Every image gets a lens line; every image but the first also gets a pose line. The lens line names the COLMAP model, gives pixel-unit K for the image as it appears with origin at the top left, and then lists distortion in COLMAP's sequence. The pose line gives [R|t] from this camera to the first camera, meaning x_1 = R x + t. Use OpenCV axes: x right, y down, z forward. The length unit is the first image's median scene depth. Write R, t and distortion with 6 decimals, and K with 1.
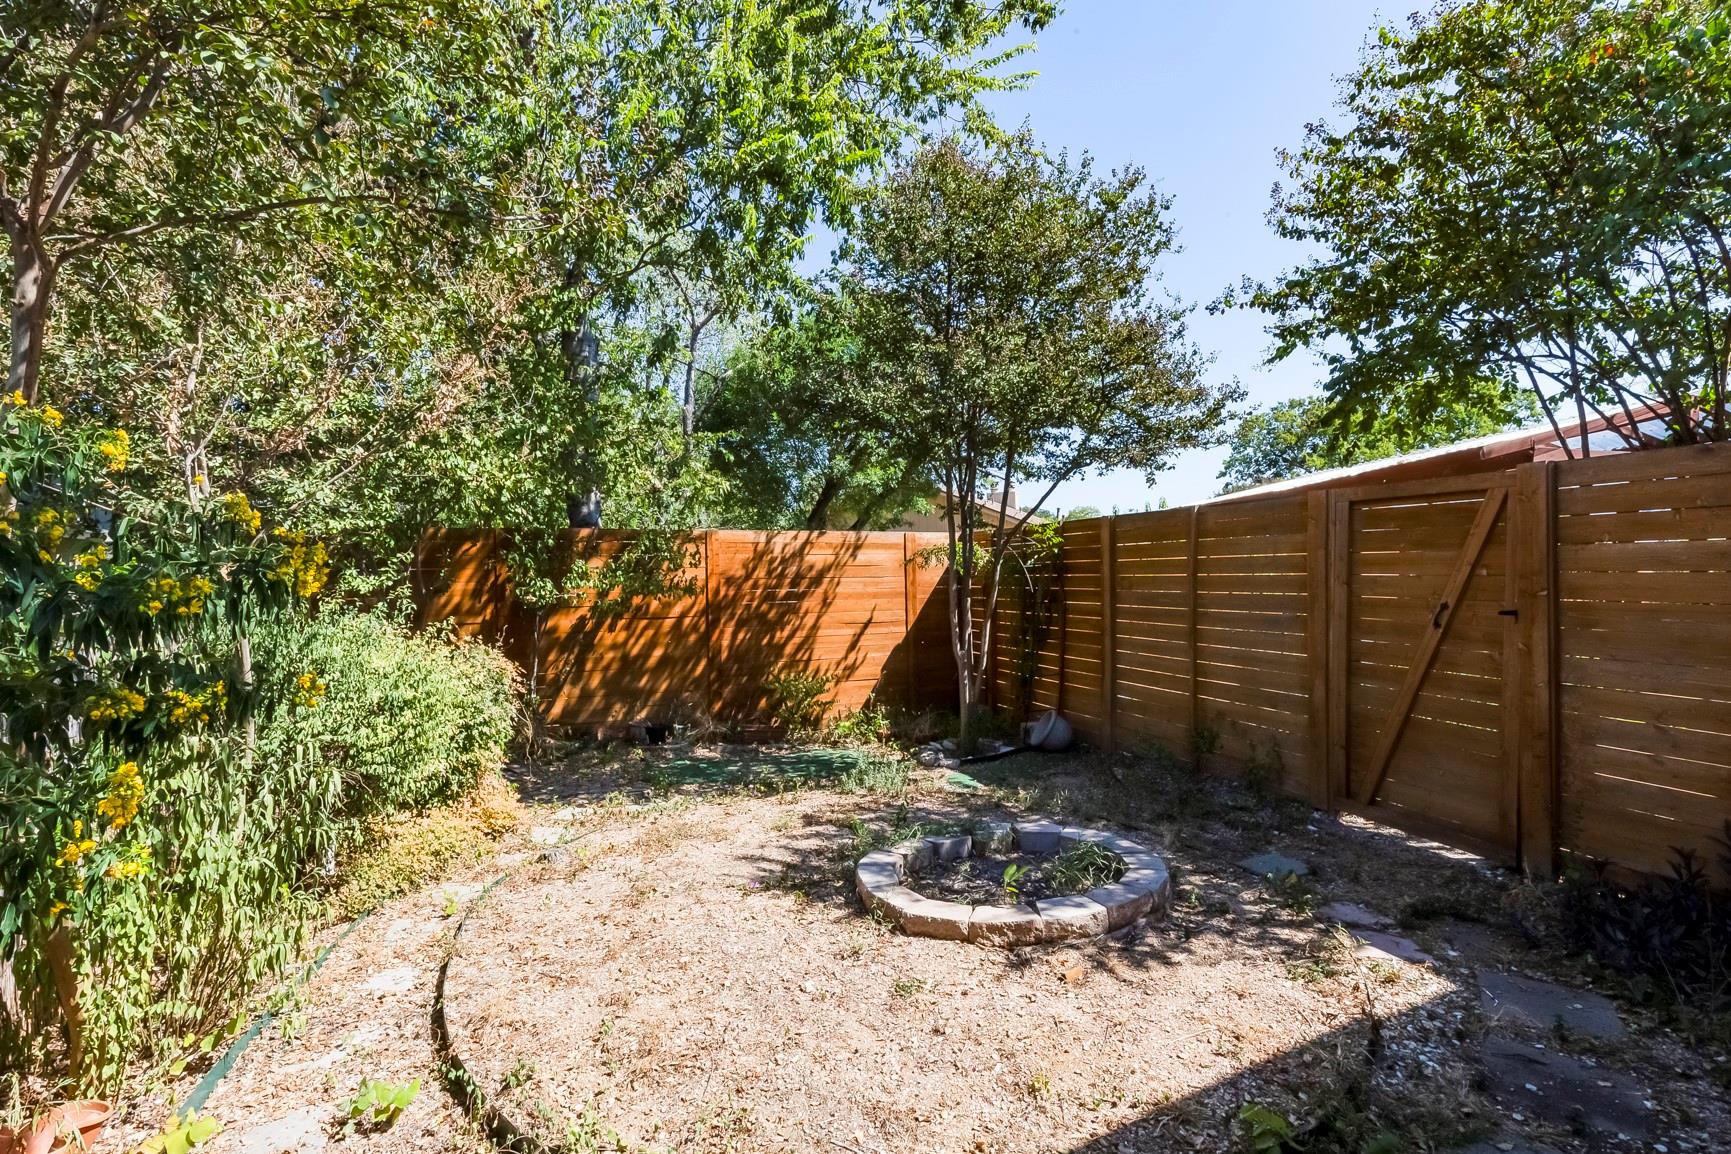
lens RADIAL K [[796.1, 0, 865.1], [0, 796.1, 576.1], [0, 0, 1]] dist [0.007336, -0.001649]
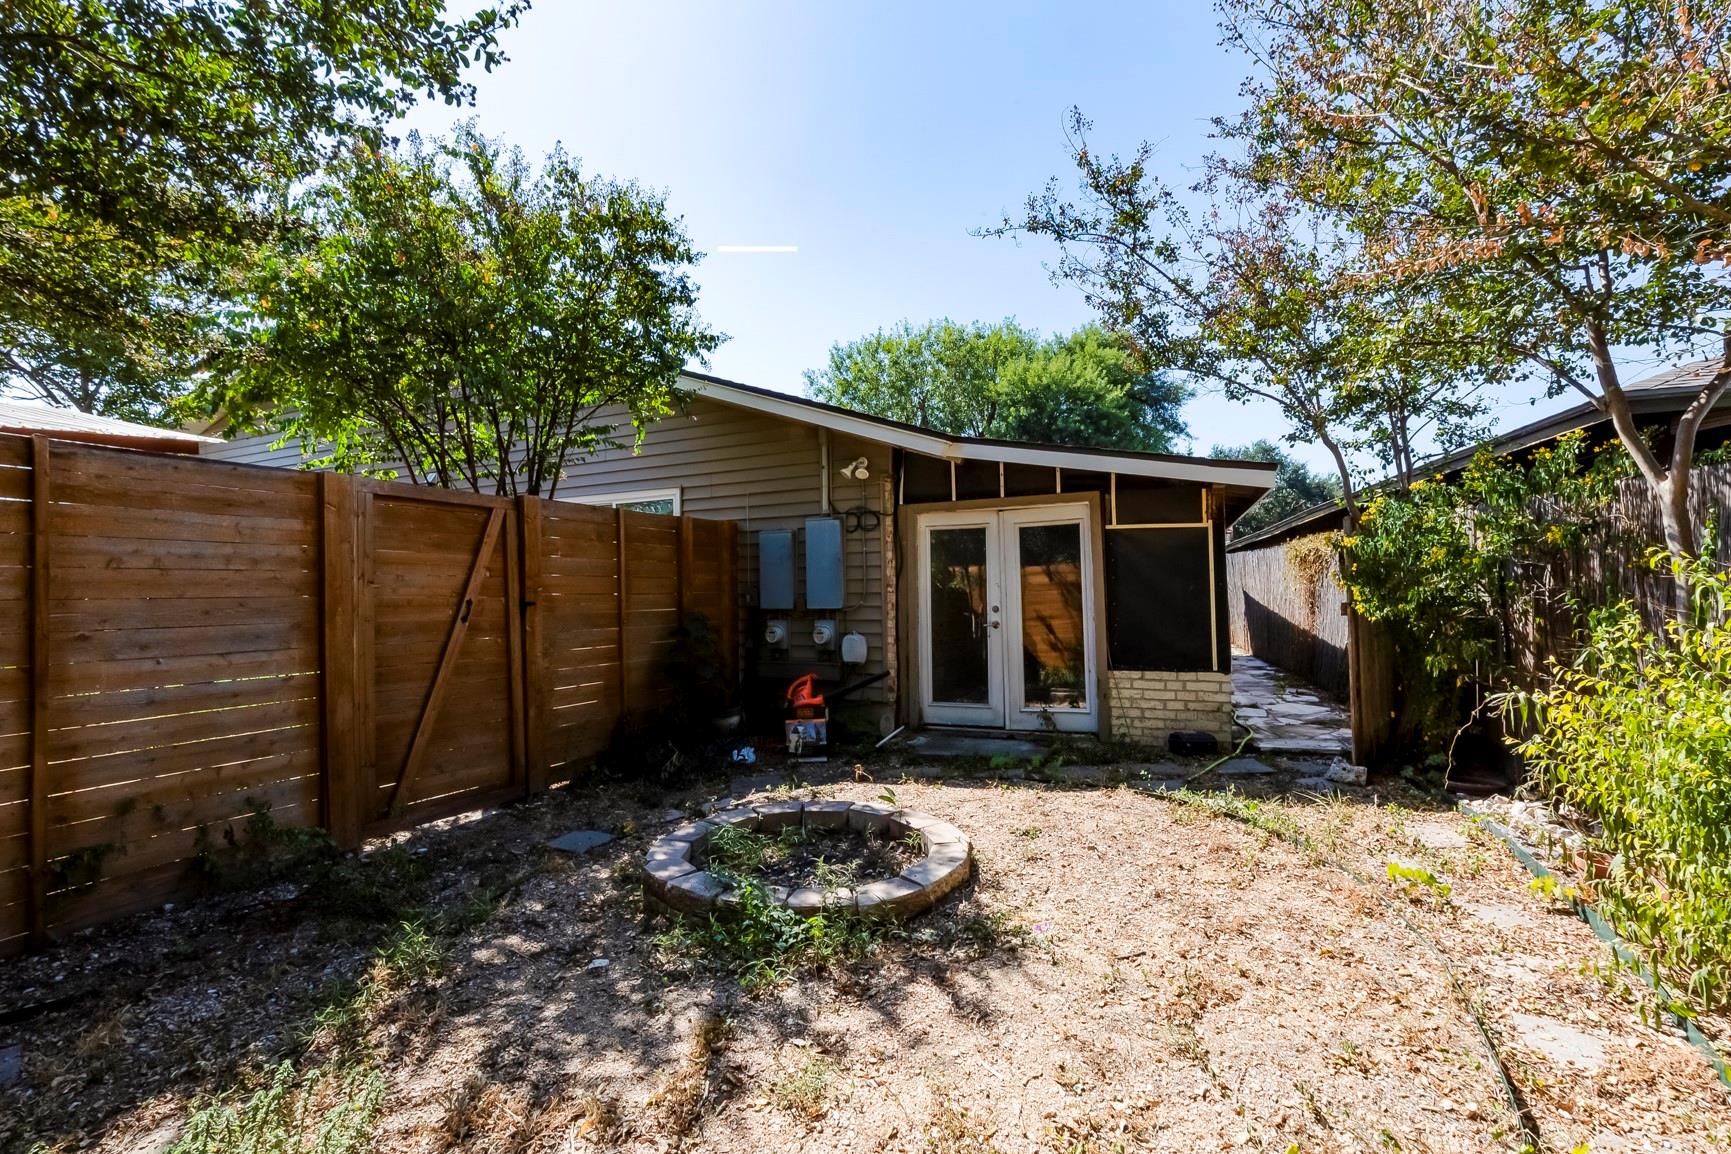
lens RADIAL K [[796.1, 0, 863.4], [0, 796.1, 577.8], [0, 0, 1]] dist [0.007336, -0.001649]
pose [[-0.694571, 0.047232, 0.717872, -0.495596], [0.042244, 0.998798, -0.024842, 0.056518], [-0.718183, 0.013071, -0.695731, 1.403921]]
